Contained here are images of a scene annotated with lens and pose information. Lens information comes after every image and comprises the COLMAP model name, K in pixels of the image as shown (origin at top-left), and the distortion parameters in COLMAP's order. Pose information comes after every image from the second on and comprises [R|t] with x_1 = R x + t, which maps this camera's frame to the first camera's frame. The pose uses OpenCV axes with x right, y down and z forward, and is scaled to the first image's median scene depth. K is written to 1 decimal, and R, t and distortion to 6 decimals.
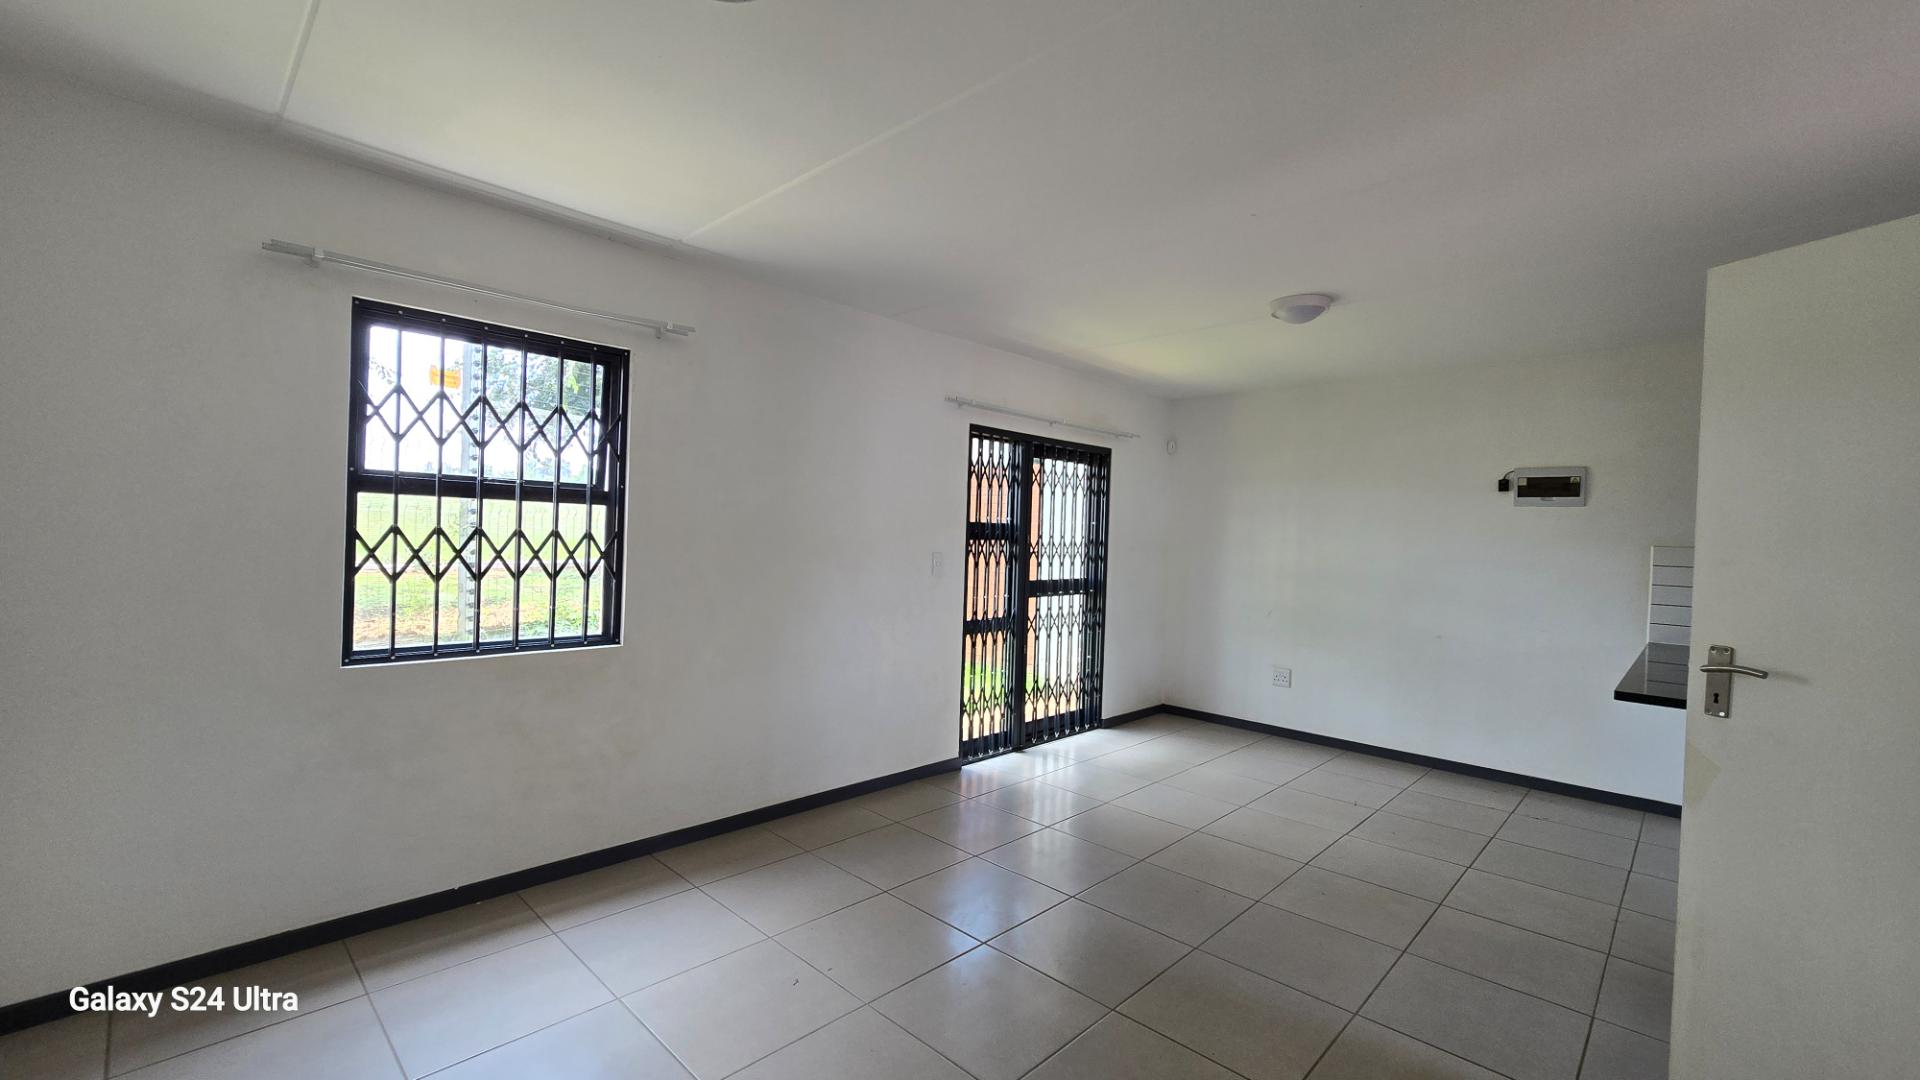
lens RADIAL K [[780.7, 0, 958.9], [0, 780.7, 531.1], [0, 0, 1]] dist [-0.002571, 0.000021]
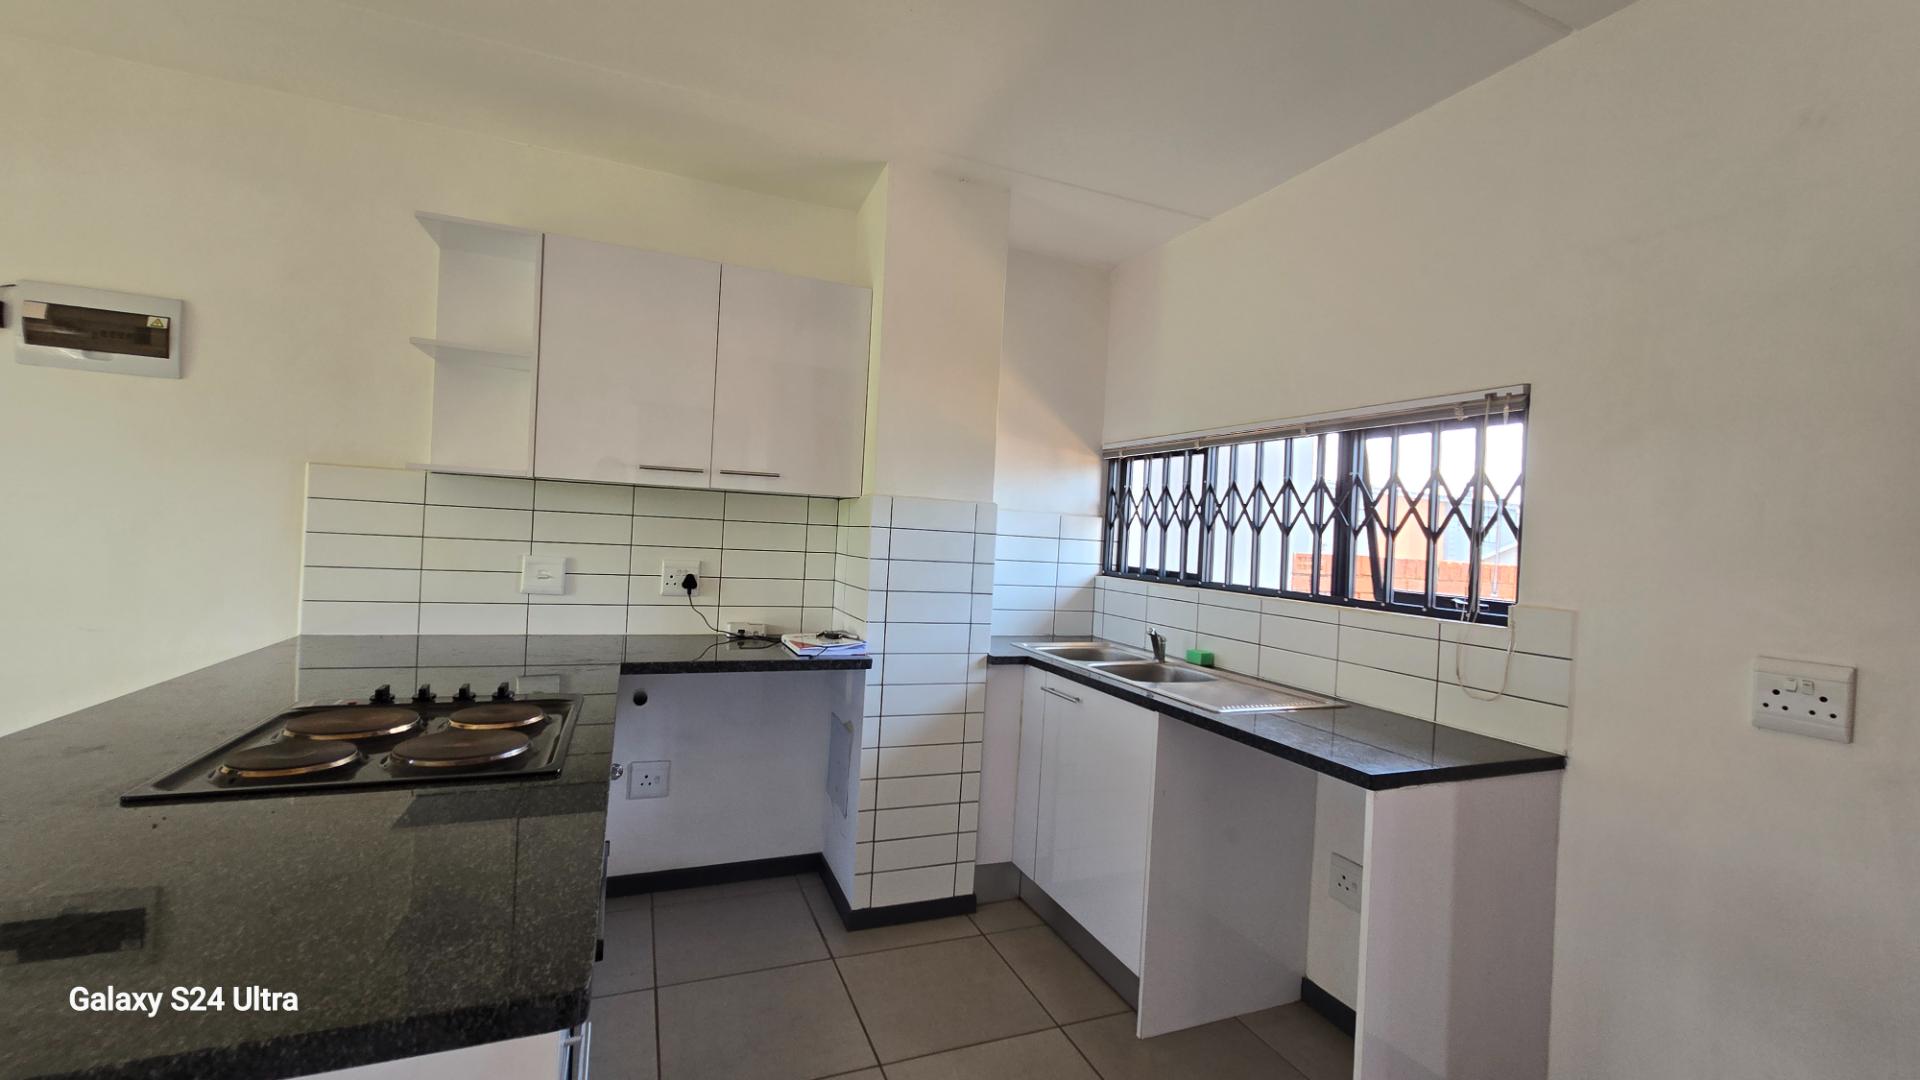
lens RADIAL K [[780.7, 0, 963.0], [0, 780.7, 543.1], [0, 0, 1]] dist [-0.002571, 0.000021]
pose [[0.386742, -0.019643, 0.921979, 0.520893], [-0.041994, 0.998361, 0.038886, 0.032760], [-0.921231, -0.053756, 0.385283, 0.324996]]
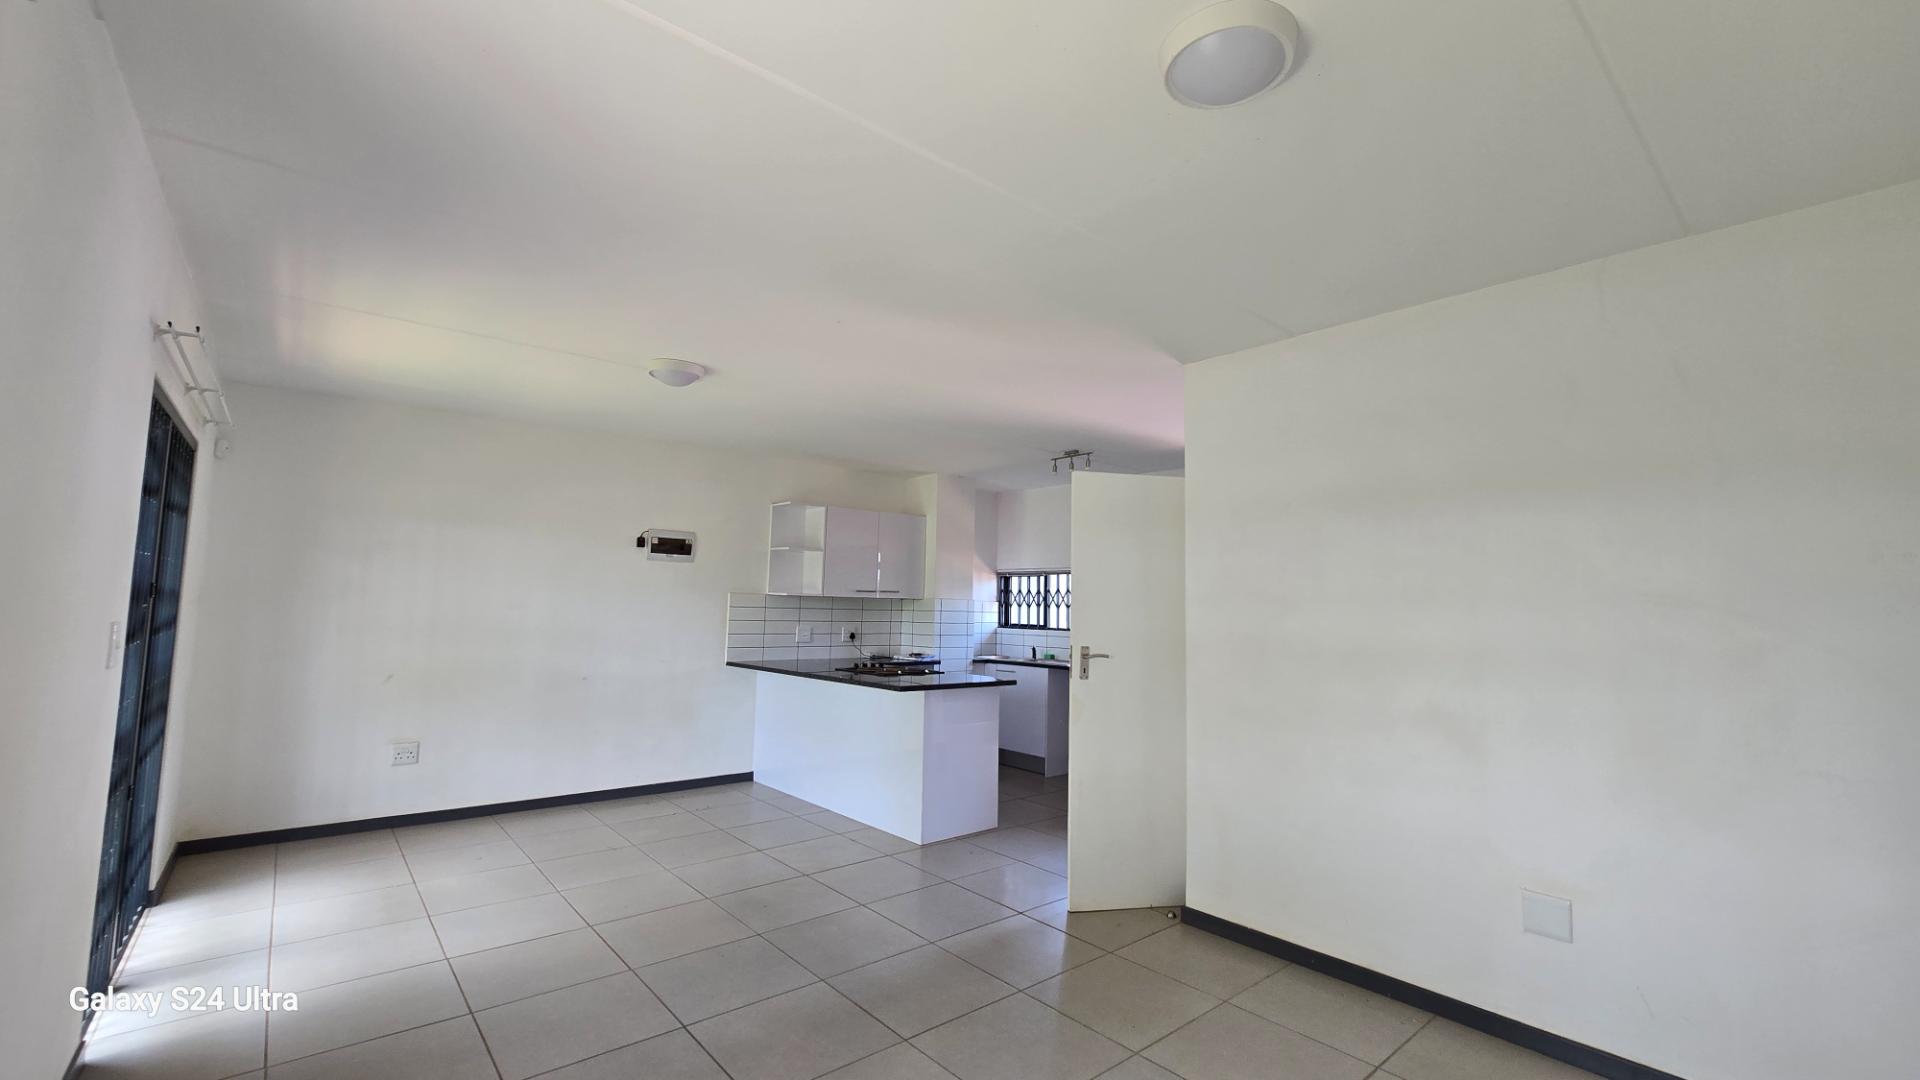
lens RADIAL K [[780.7, 0, 948.6], [0, 780.7, 543.5], [0, 0, 1]] dist [-0.002571, 0.000021]
pose [[0.101526, 0.053676, 0.993384, -0.446701], [-0.021179, 0.998434, -0.051784, -0.005219], [-0.994607, -0.015782, 0.102504, 0.428888]]
